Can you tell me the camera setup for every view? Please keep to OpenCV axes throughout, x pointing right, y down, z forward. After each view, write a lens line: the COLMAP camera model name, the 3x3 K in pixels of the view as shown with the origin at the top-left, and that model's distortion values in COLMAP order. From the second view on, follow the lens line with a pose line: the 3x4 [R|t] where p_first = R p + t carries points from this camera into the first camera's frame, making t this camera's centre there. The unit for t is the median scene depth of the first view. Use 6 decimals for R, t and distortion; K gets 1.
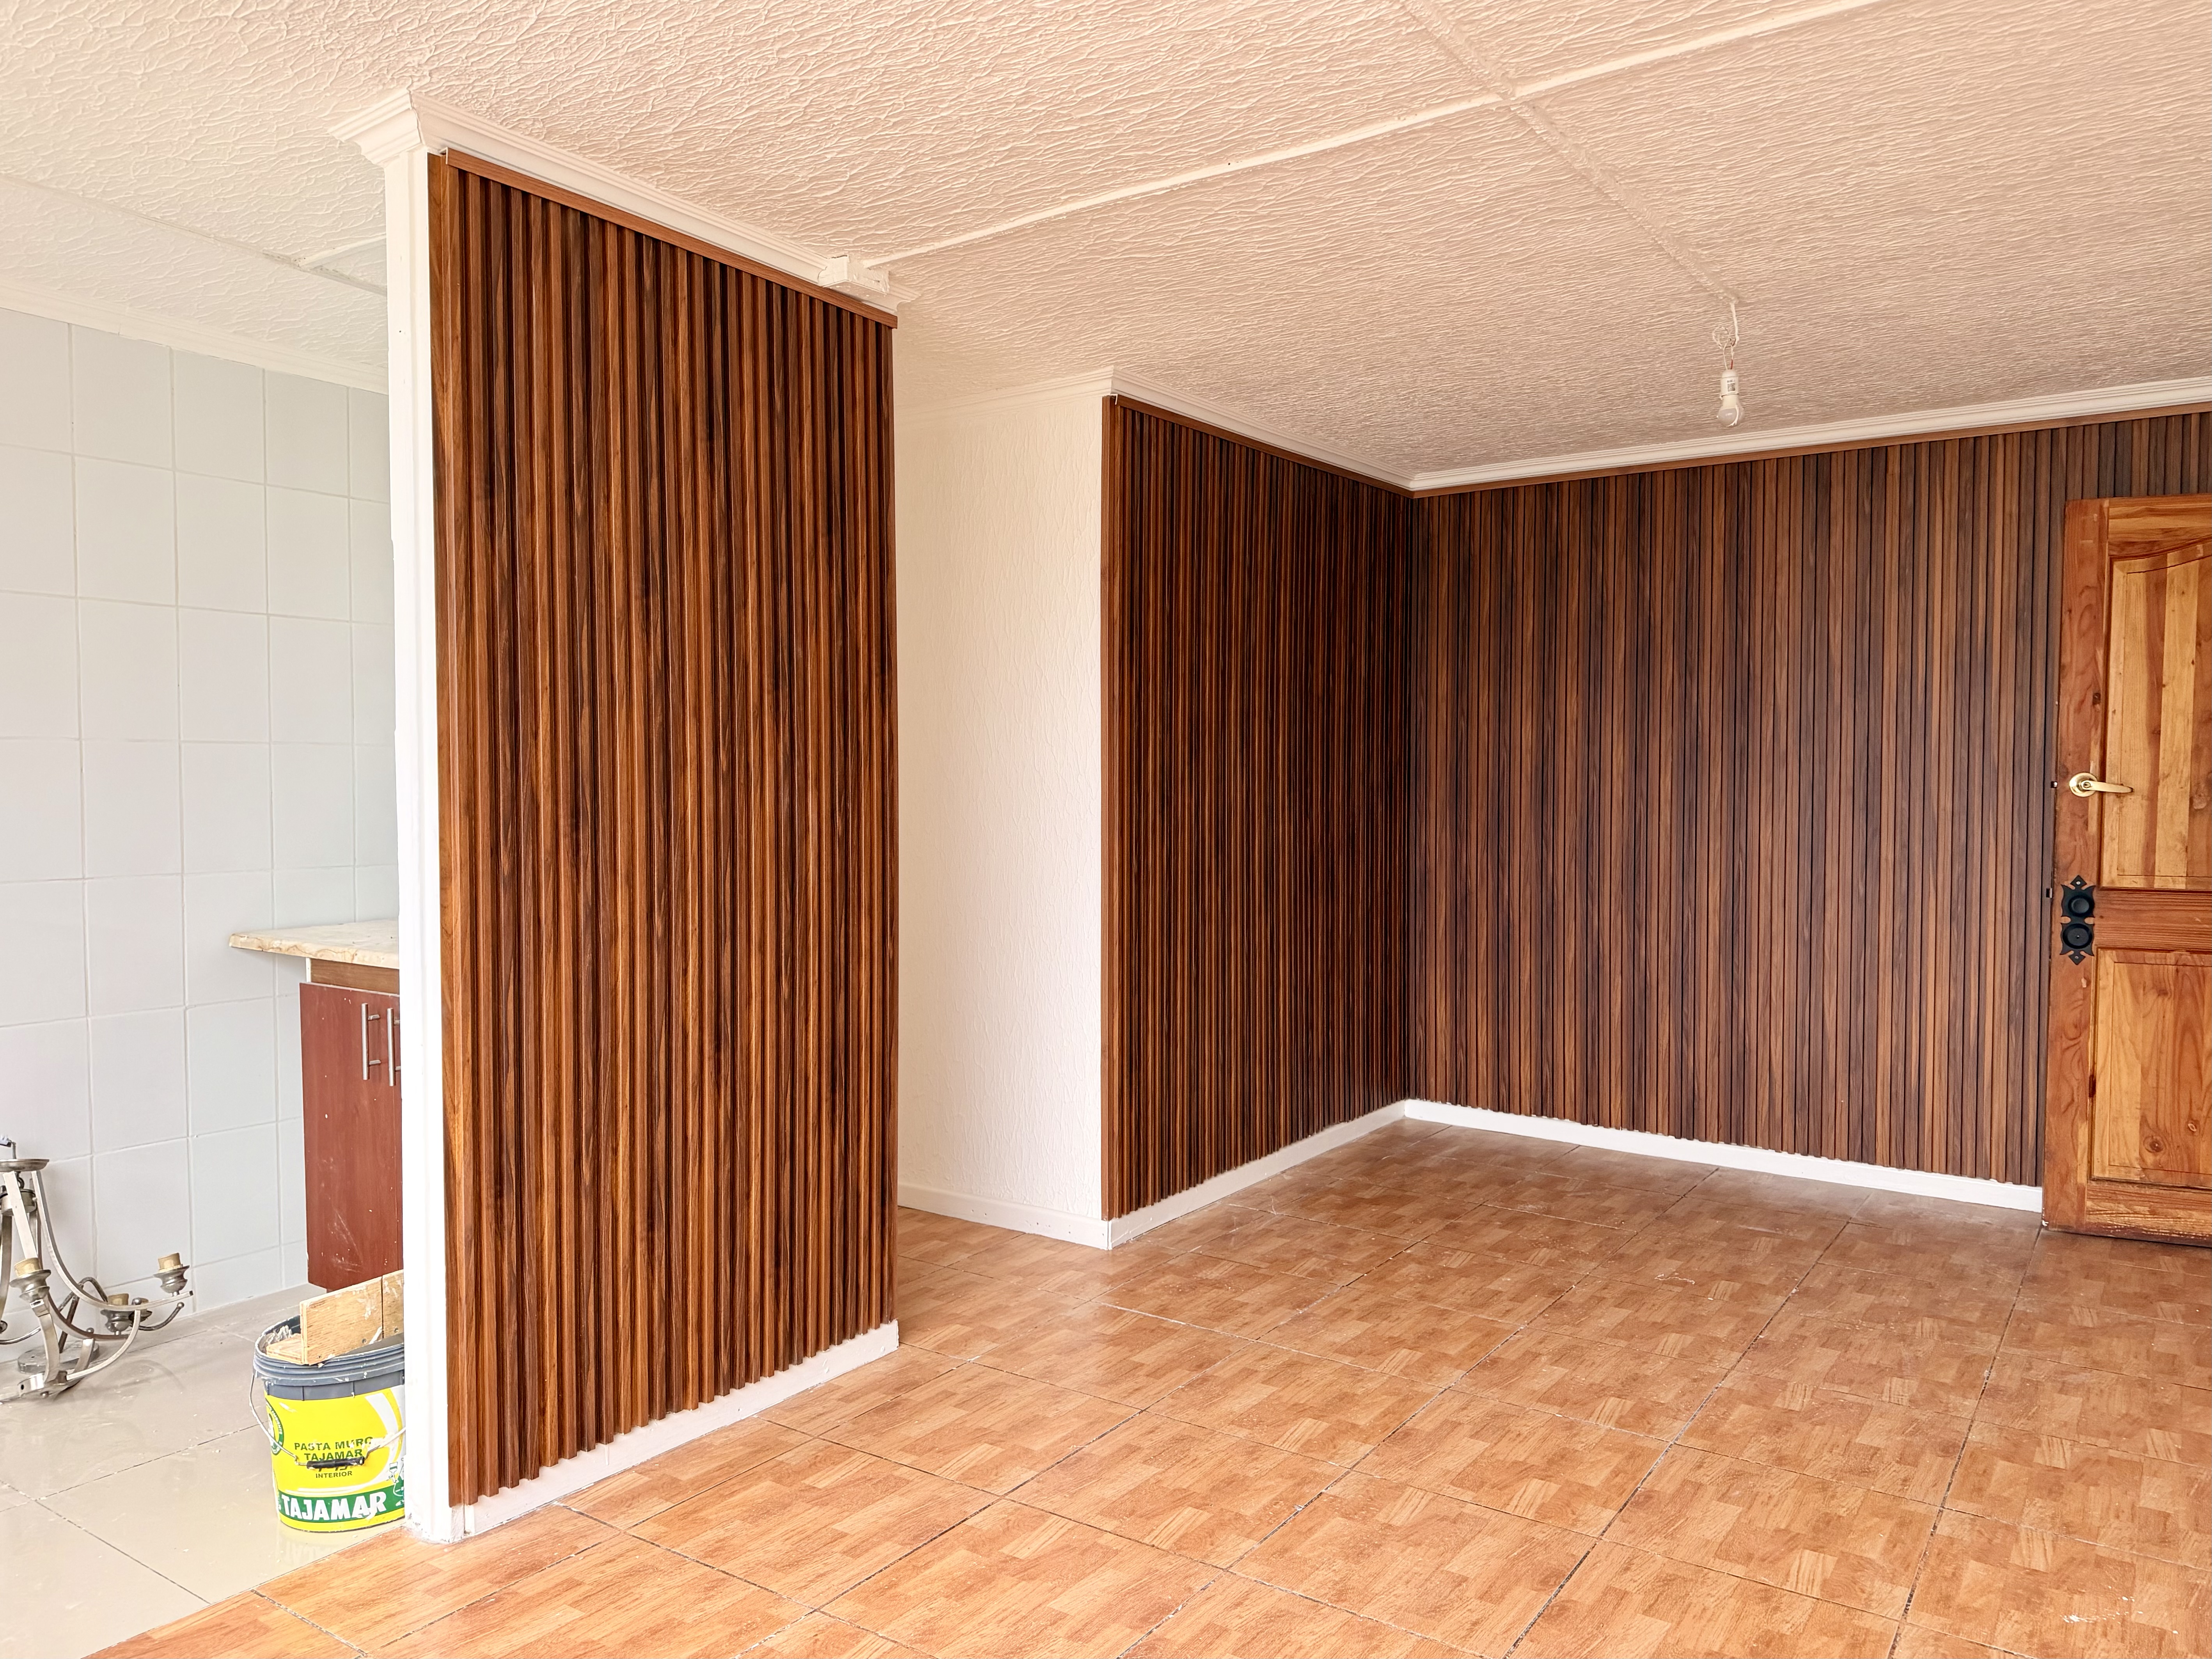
lens RADIAL K [[1556.4, 0, 1104.7], [0, 1556.4, 849.3], [0, 0, 1]] dist [0.129409, -0.177200]
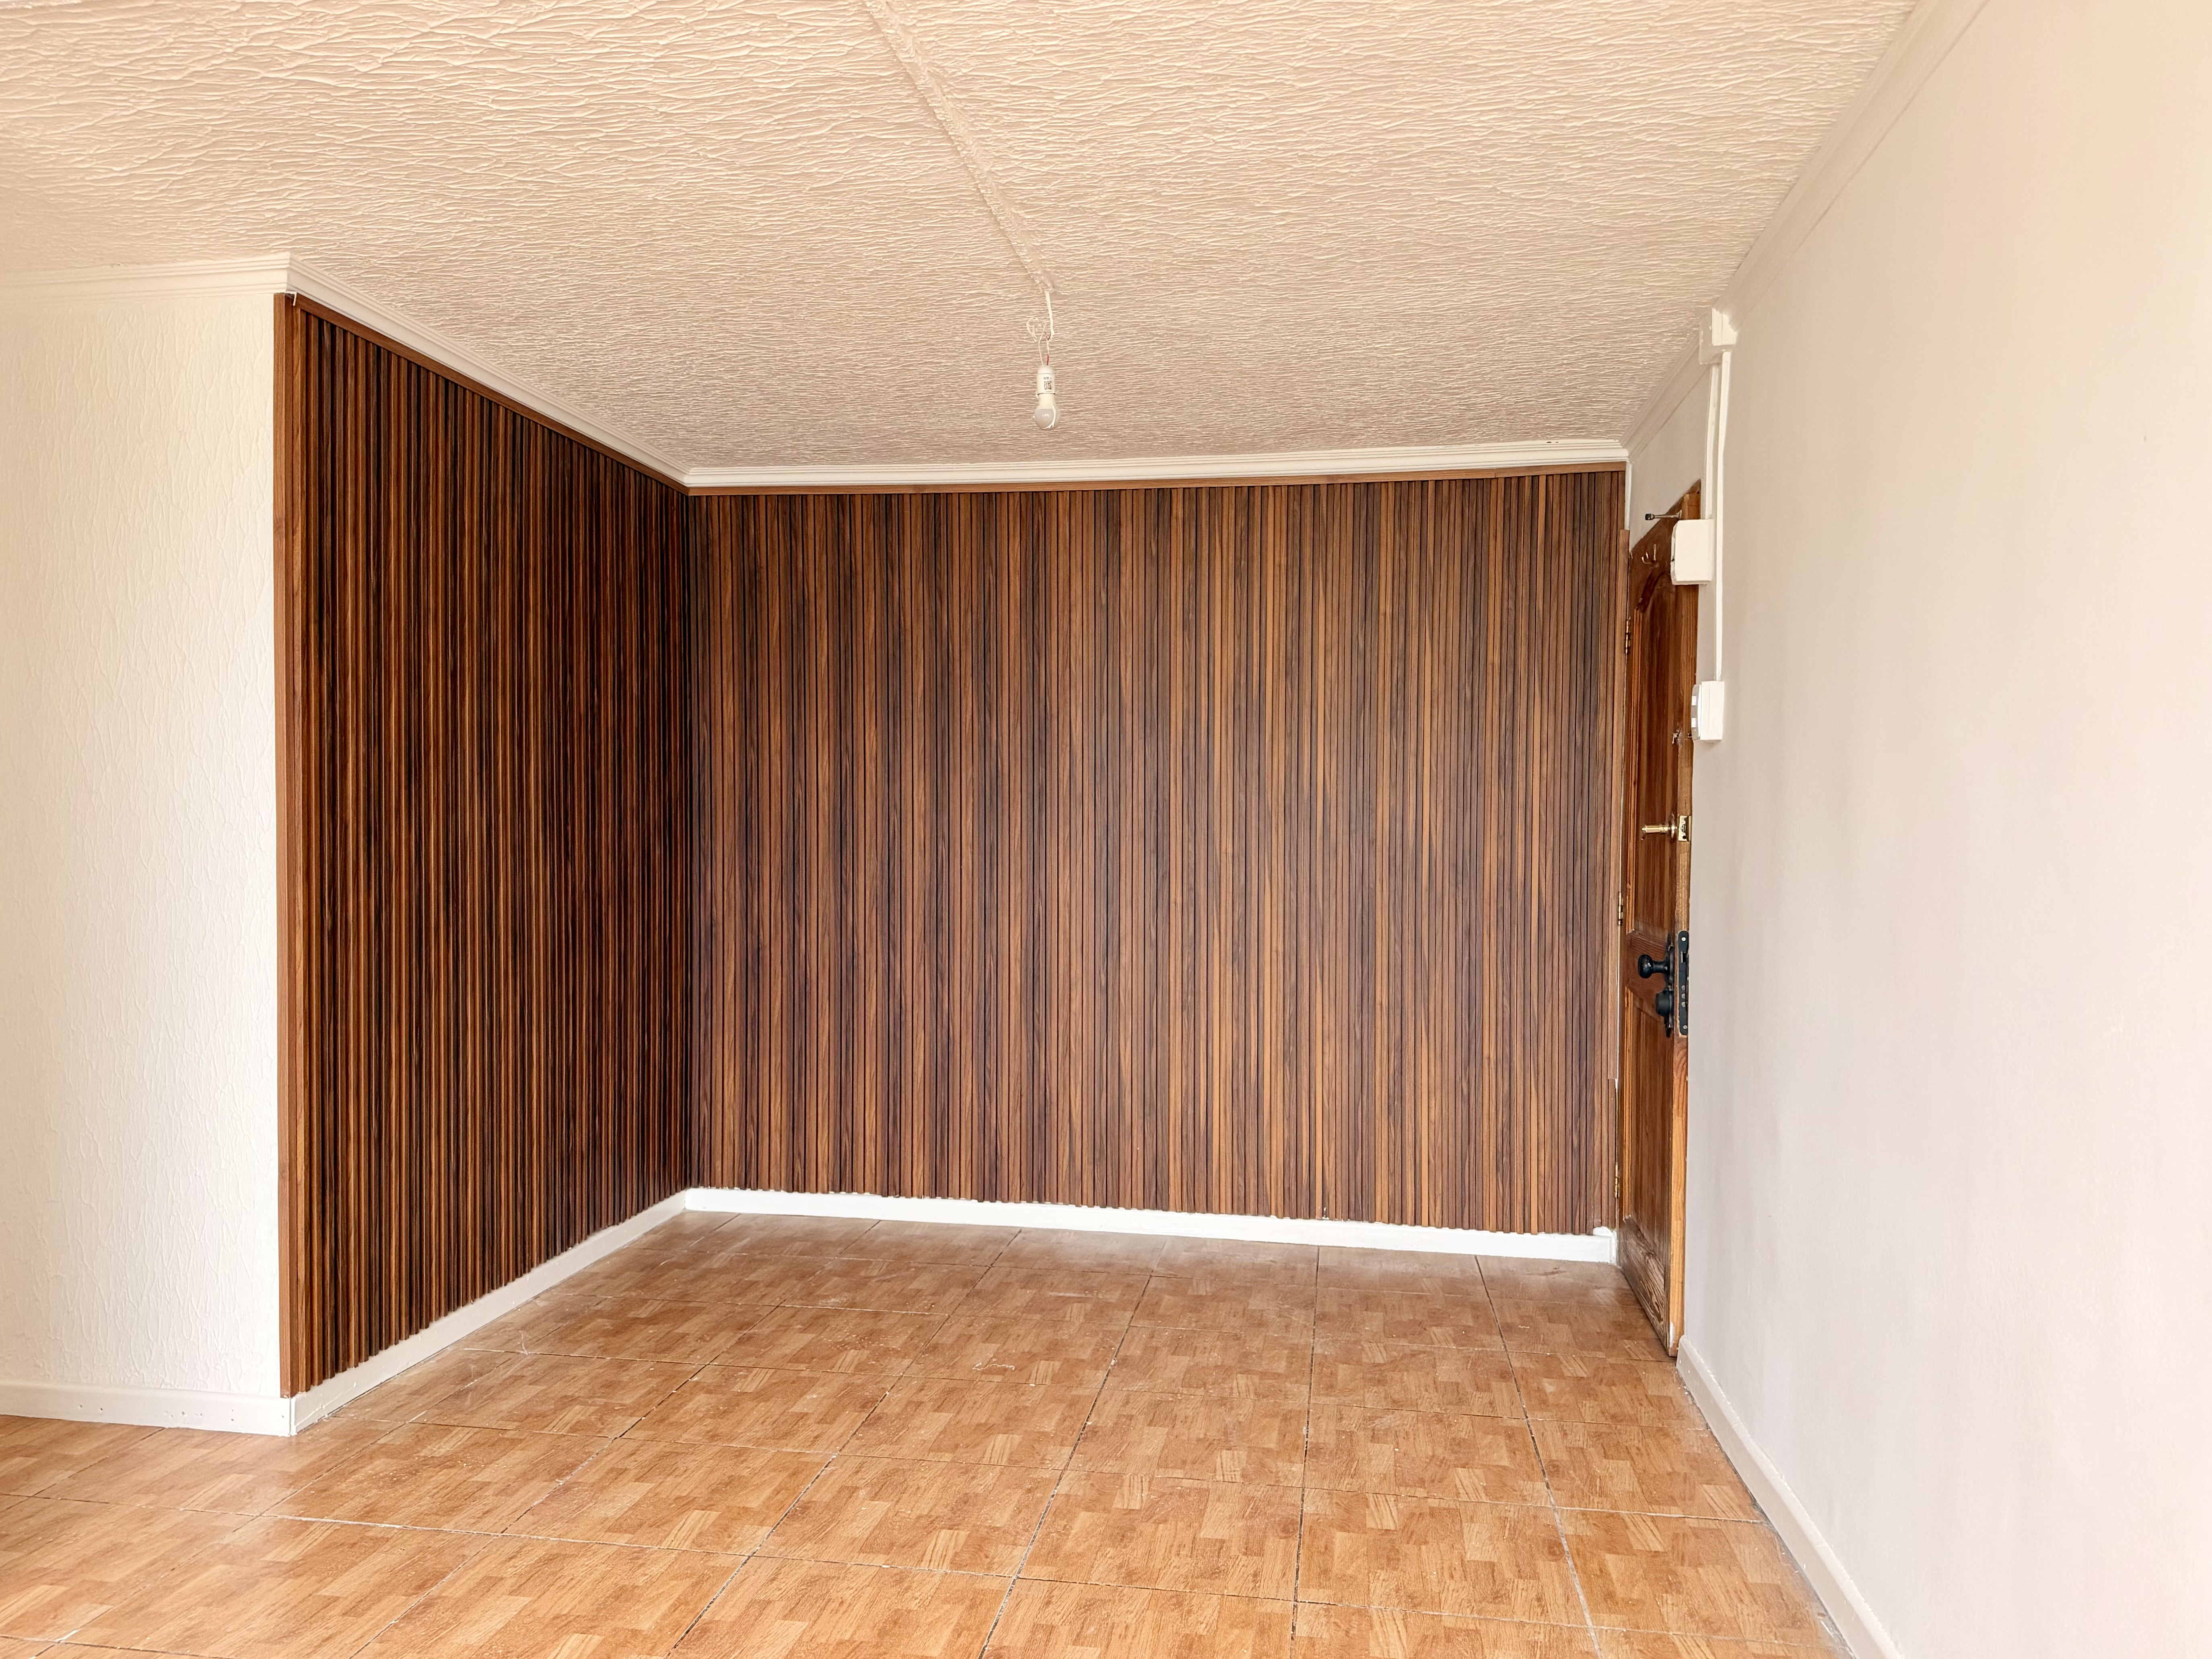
lens RADIAL K [[1619.9, 0, 1108.2], [0, 1619.9, 881.7], [0, 0, 1]] dist [0.075496, -0.112649]
pose [[0.899185, -0.004582, 0.437545, 0.013831], [0.011658, 0.999841, -0.013487, 0.007790], [-0.437414, 0.017228, 0.899095, 0.142747]]
